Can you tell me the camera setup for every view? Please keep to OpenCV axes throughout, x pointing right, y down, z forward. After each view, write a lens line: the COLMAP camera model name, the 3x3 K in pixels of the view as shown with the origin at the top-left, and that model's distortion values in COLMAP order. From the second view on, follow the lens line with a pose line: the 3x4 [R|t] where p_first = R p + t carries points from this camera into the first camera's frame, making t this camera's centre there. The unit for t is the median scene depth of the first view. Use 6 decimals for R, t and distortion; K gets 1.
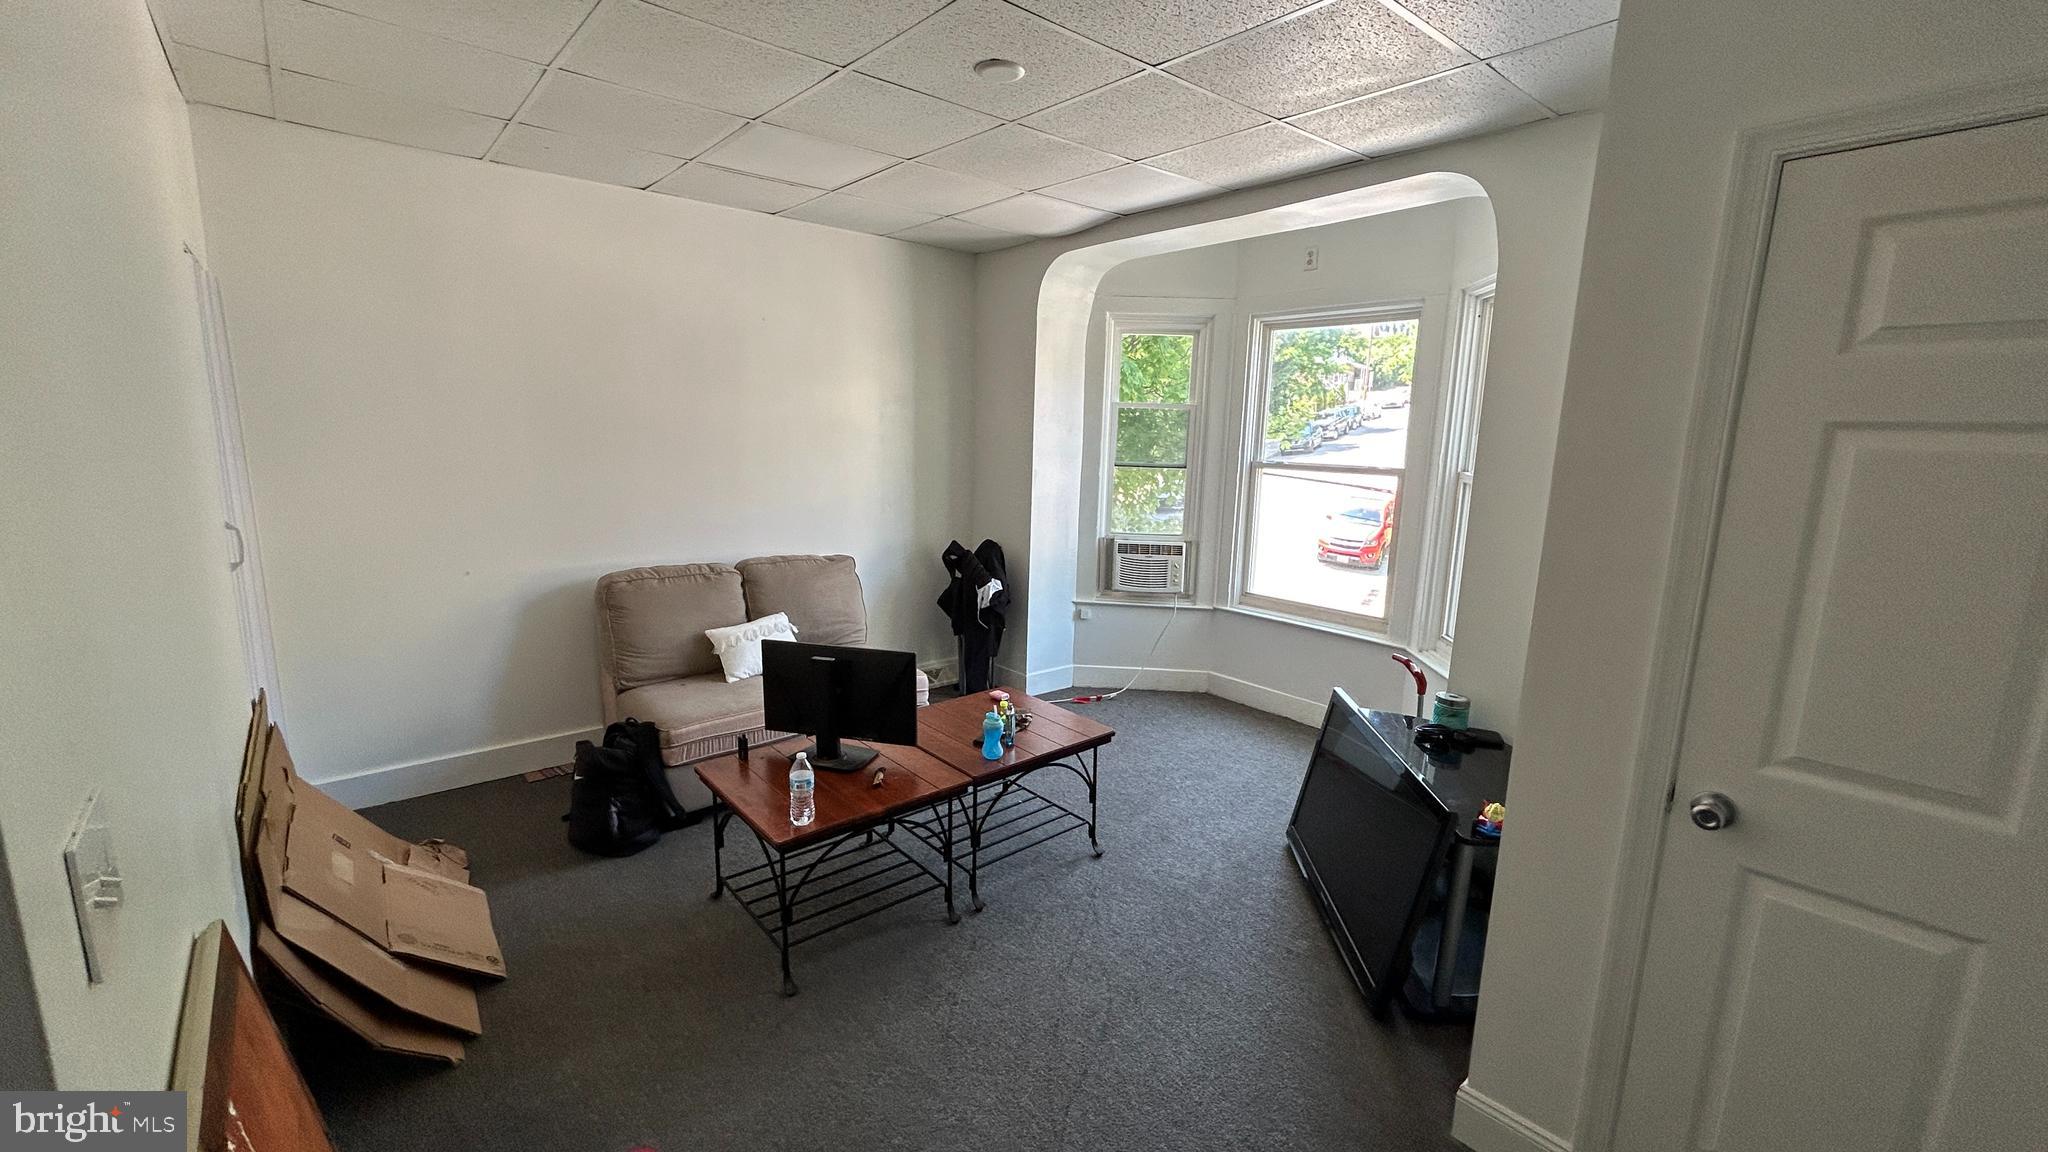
lens RADIAL K [[827.4, 0, 1024.0], [0, 827.4, 576.0], [0, 0, 1]] dist [0.001120, -0.000151]
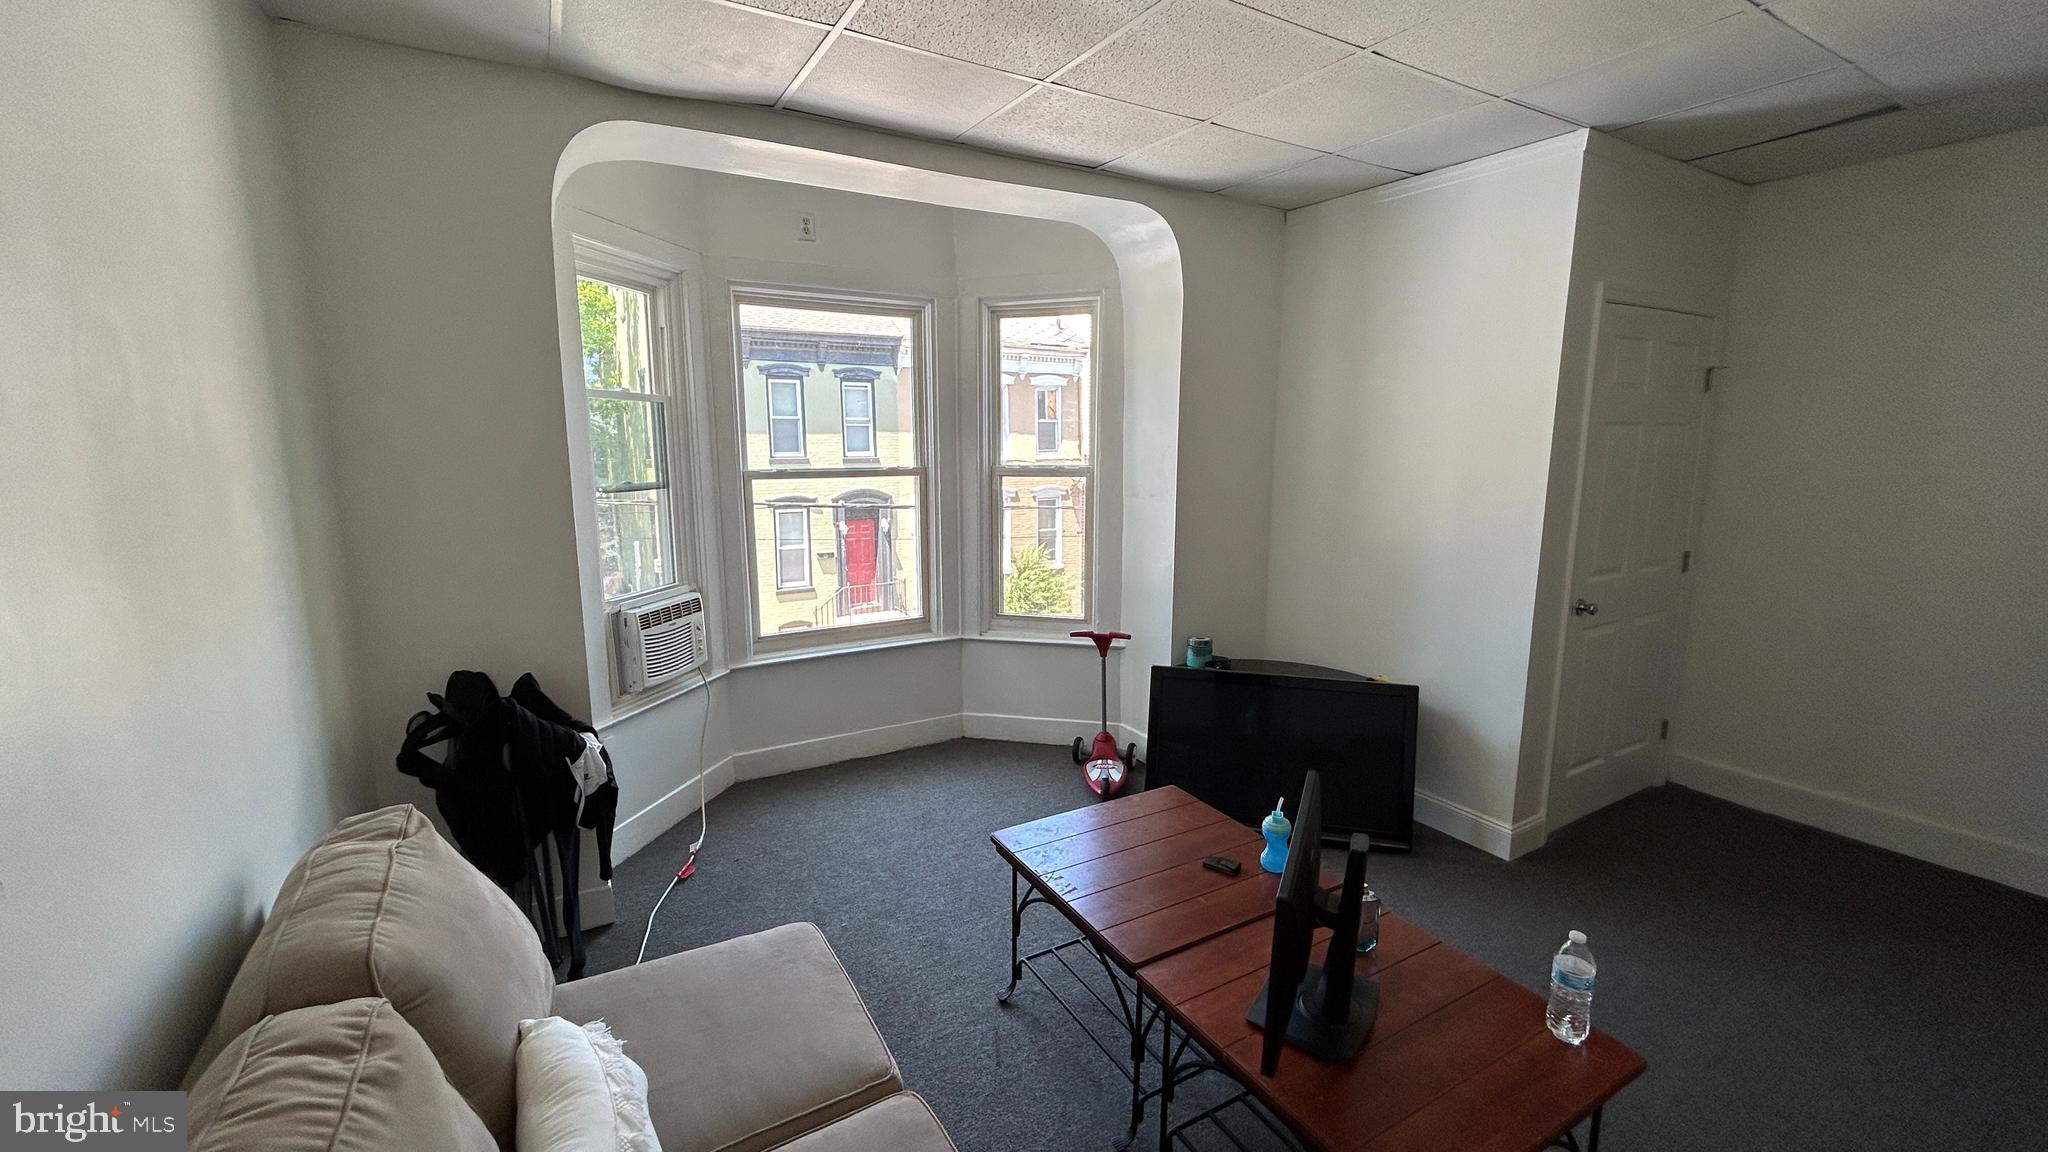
lens RADIAL K [[827.4, 0, 1024.0], [0, 827.4, 576.0], [0, 0, 1]] dist [0.001120, -0.000151]
pose [[0.176723, -0.186875, 0.966358, -0.445262], [0.180439, 0.971322, 0.154837, -0.115749], [-0.967580, 0.147006, 0.205374, 0.597772]]
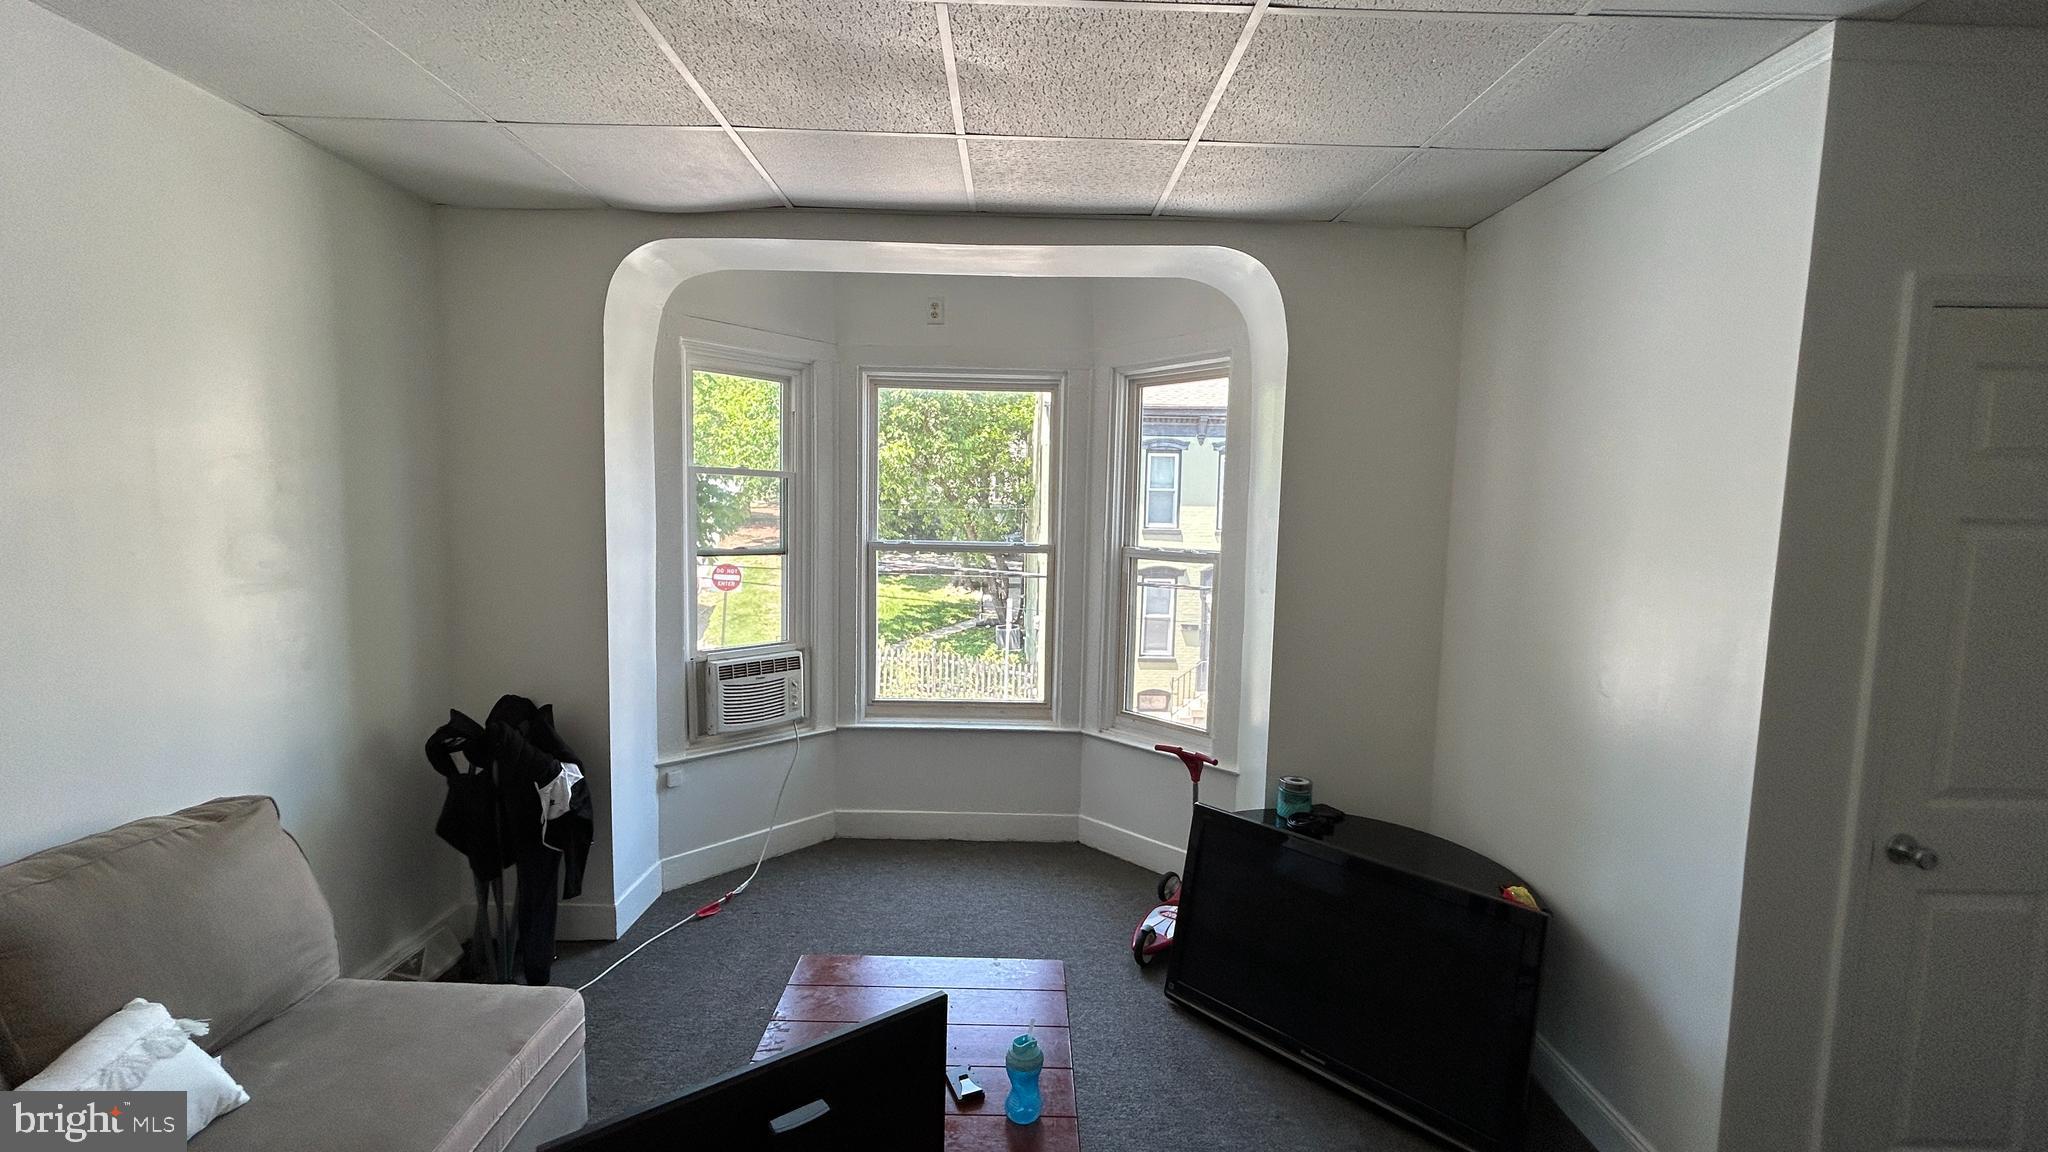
lens RADIAL K [[827.4, 0, 1024.0], [0, 827.4, 576.0], [0, 0, 1]] dist [0.001120, -0.000151]
pose [[0.643205, -0.077089, 0.761803, -0.252707], [0.130990, 0.991330, -0.010282, -0.076088], [-0.754406, 0.106402, 0.647727, 0.352890]]
